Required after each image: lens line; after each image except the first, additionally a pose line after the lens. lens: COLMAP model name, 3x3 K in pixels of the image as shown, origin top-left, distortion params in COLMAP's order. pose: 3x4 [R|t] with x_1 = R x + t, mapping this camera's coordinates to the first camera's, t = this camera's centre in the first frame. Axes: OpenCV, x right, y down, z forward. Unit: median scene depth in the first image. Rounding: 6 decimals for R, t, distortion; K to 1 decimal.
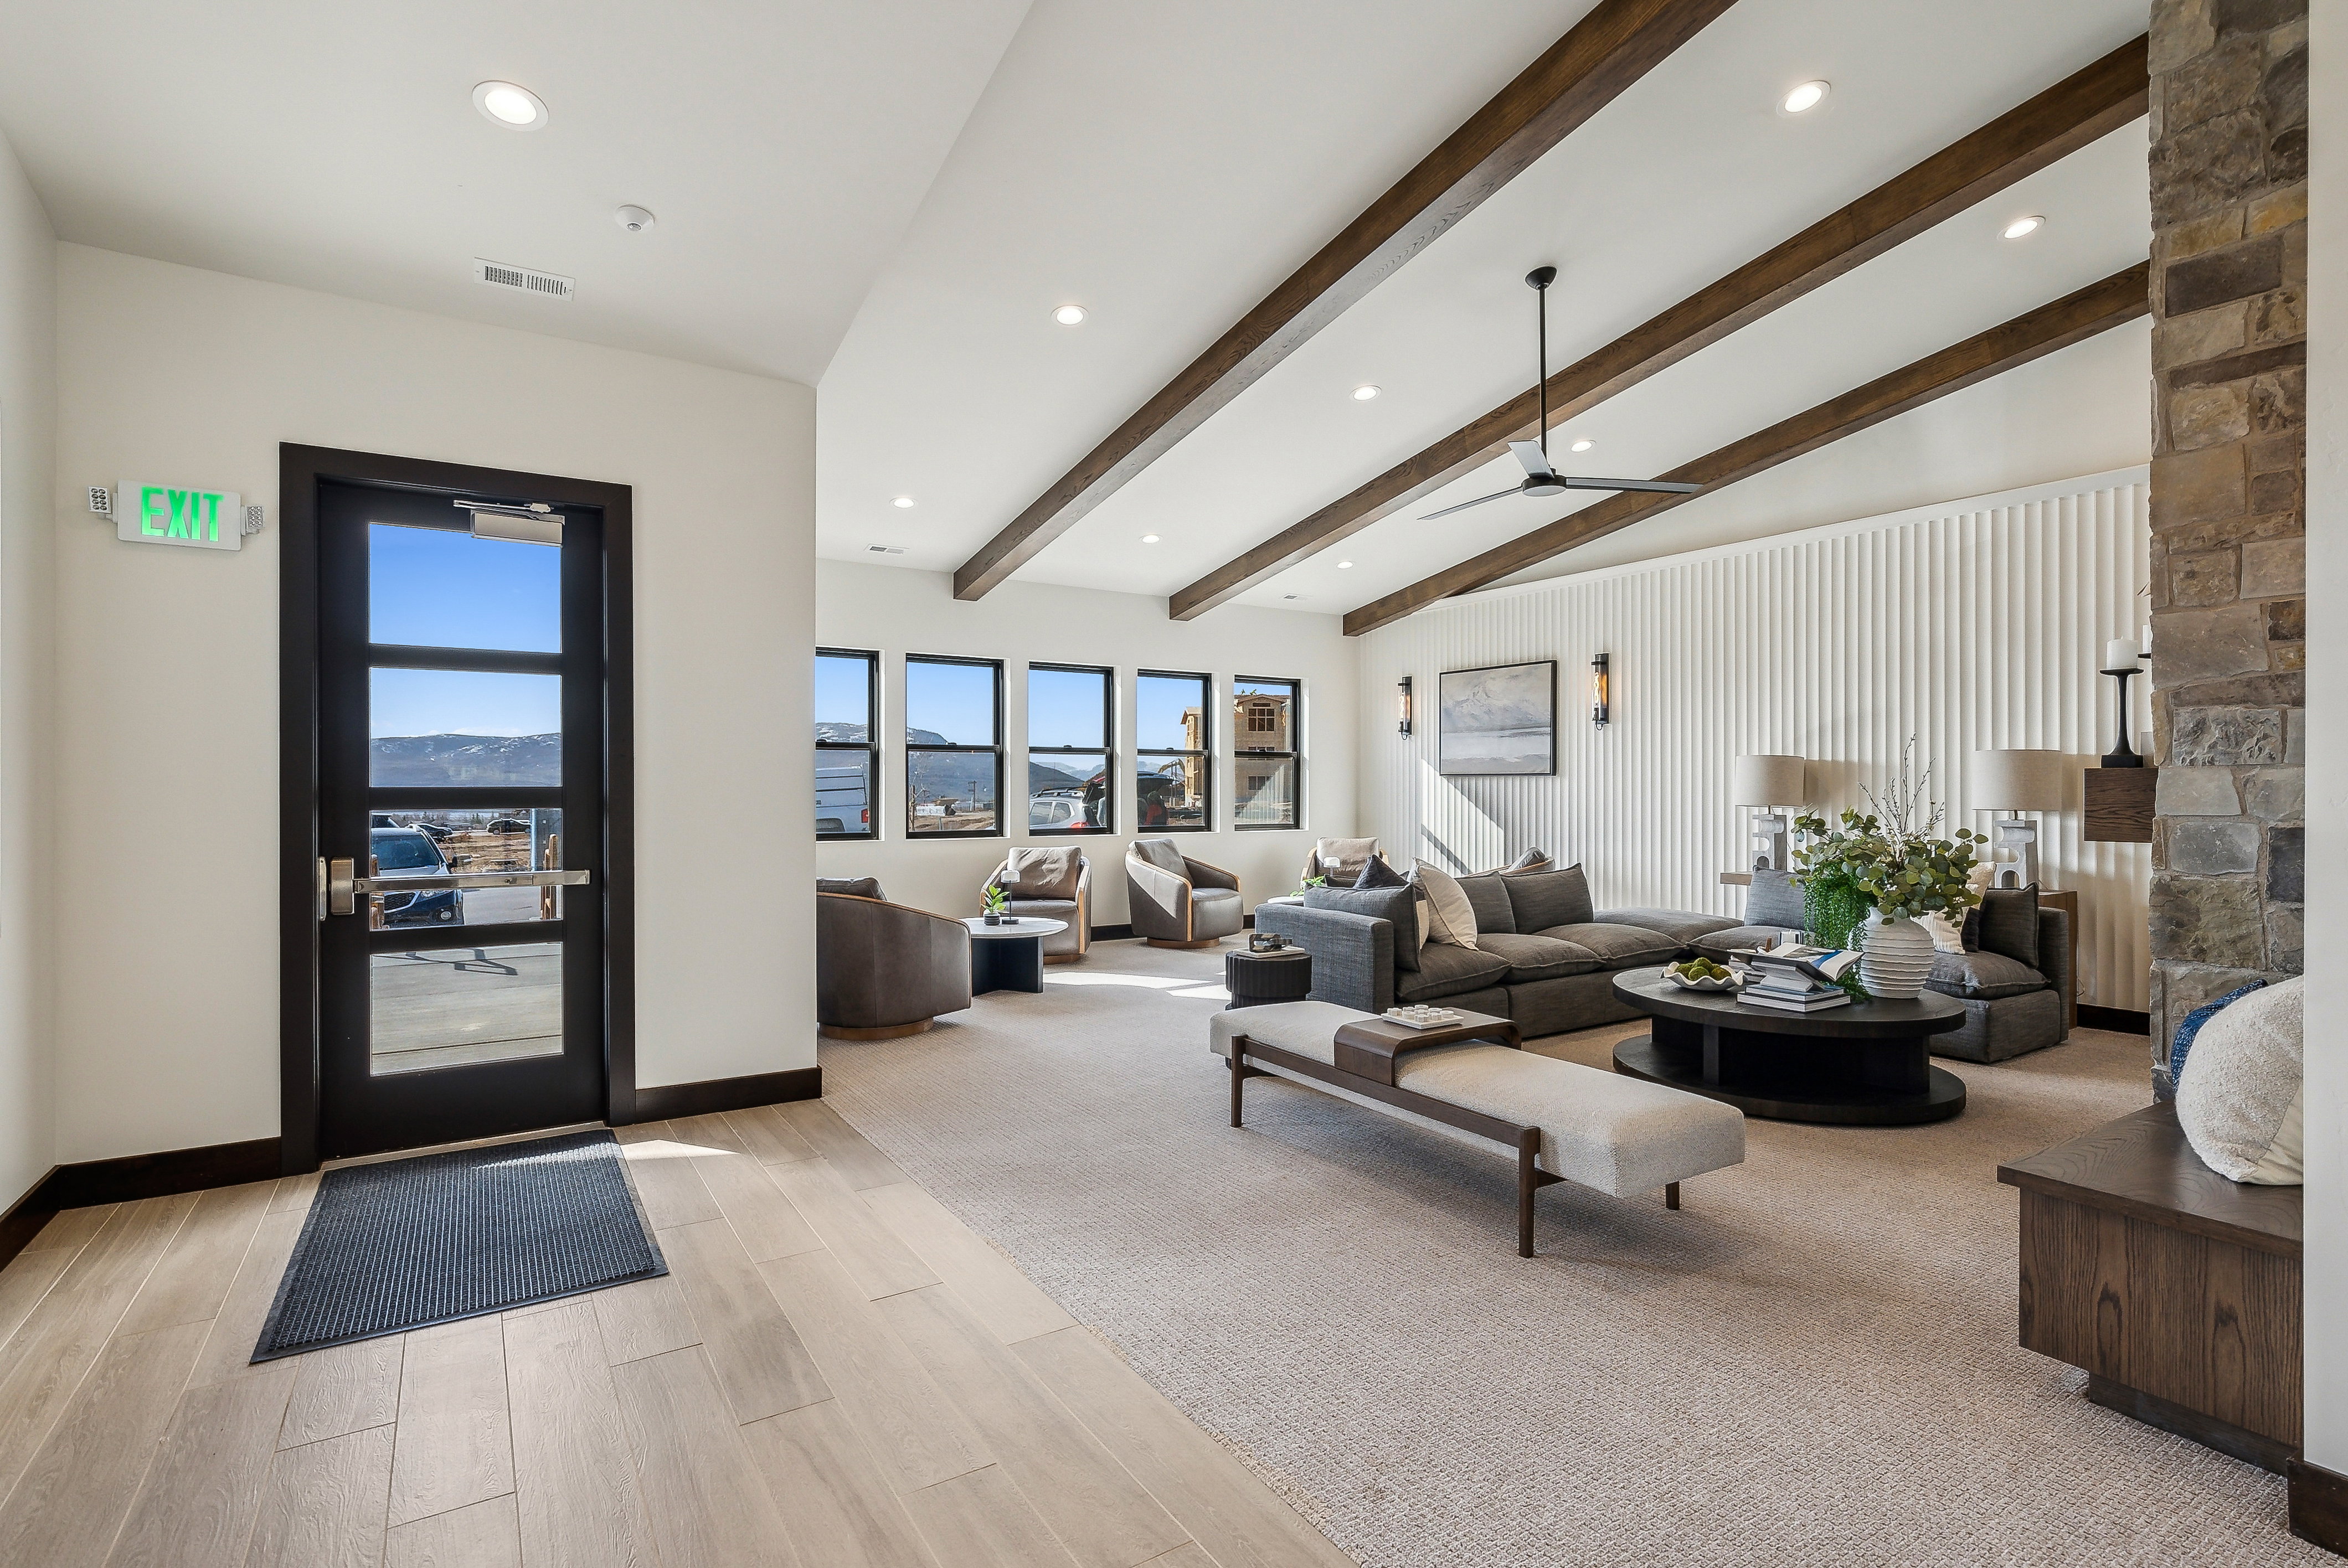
lens RADIAL K [[1116.6, 0, 1170.0], [0, 1116.6, 789.9], [0, 0, 1]] dist [0.004343, -0.000476]
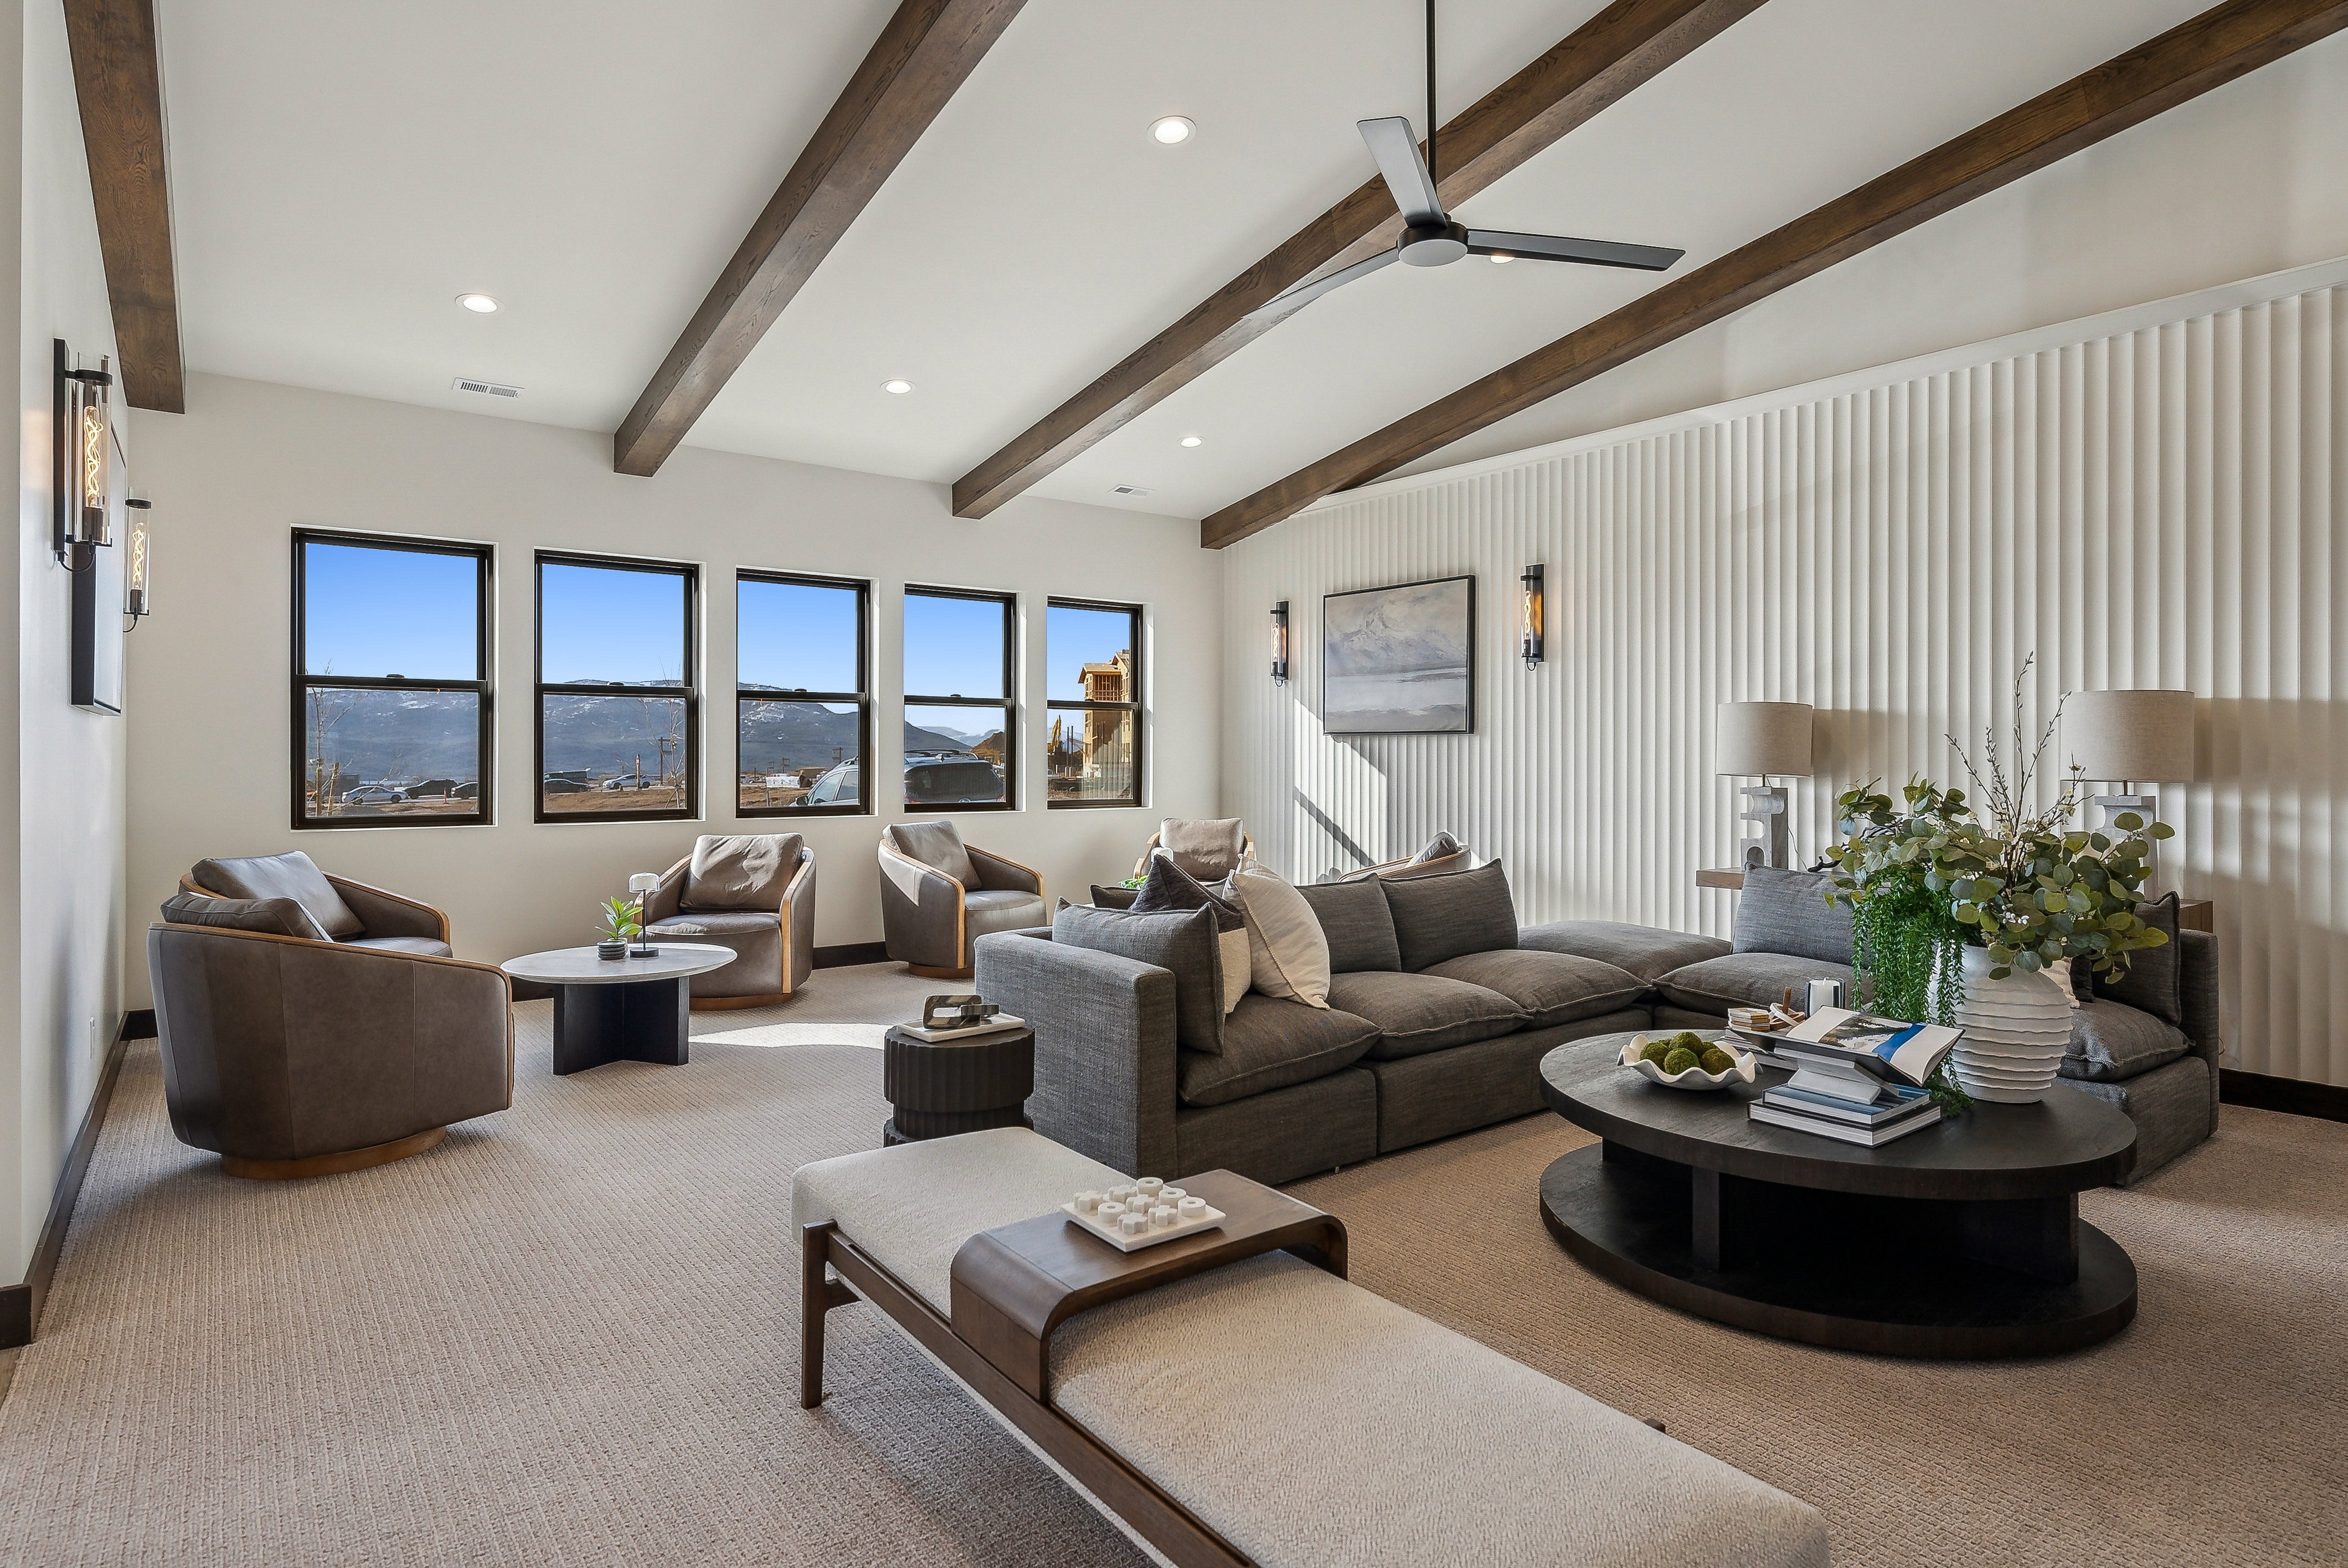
lens RADIAL K [[1263.9, 0, 1177.0], [0, 1263.9, 766.9], [0, 0, 1]] dist [-0.000314, 0.003282]
pose [[0.996336, 0.000453, 0.085523, 0.118021], [-0.001050, 0.999975, 0.006928, 0.005129], [-0.085518, -0.006993, 0.996312, 0.280085]]
